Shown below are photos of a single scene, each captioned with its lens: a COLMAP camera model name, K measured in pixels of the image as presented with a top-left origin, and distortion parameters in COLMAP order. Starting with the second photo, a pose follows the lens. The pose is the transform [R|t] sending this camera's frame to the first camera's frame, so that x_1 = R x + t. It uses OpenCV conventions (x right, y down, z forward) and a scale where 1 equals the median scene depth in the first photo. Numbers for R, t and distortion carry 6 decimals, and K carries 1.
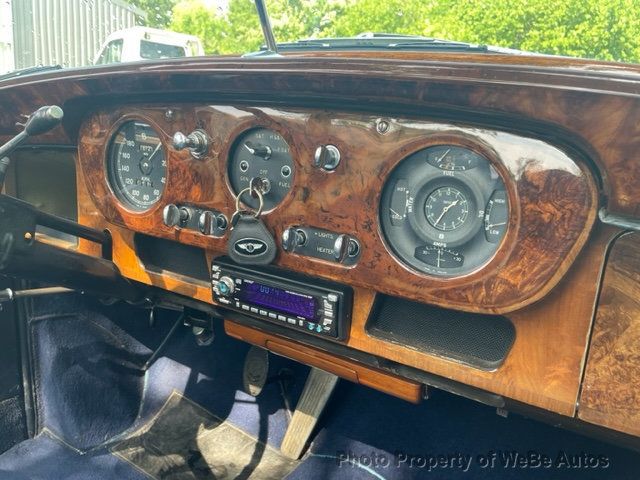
lens RADIAL K [[487.0, 0, 319.3], [0, 487.0, 238.6], [0, 0, 1]] dist [0.066237, -0.092899]
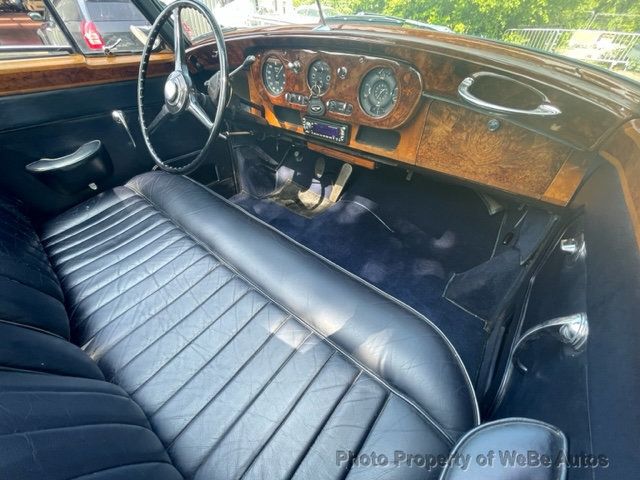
lens RADIAL K [[257.7, 0, 320.3], [0, 257.7, 241.5], [0, 0, 1]] dist [-0.002690, -0.000848]
pose [[0.990841, 0.054118, -0.123716, 0.101146], [0.004303, 0.903057, 0.429500, 0.062857], [0.134966, -0.426098, 0.894553, -0.612727]]
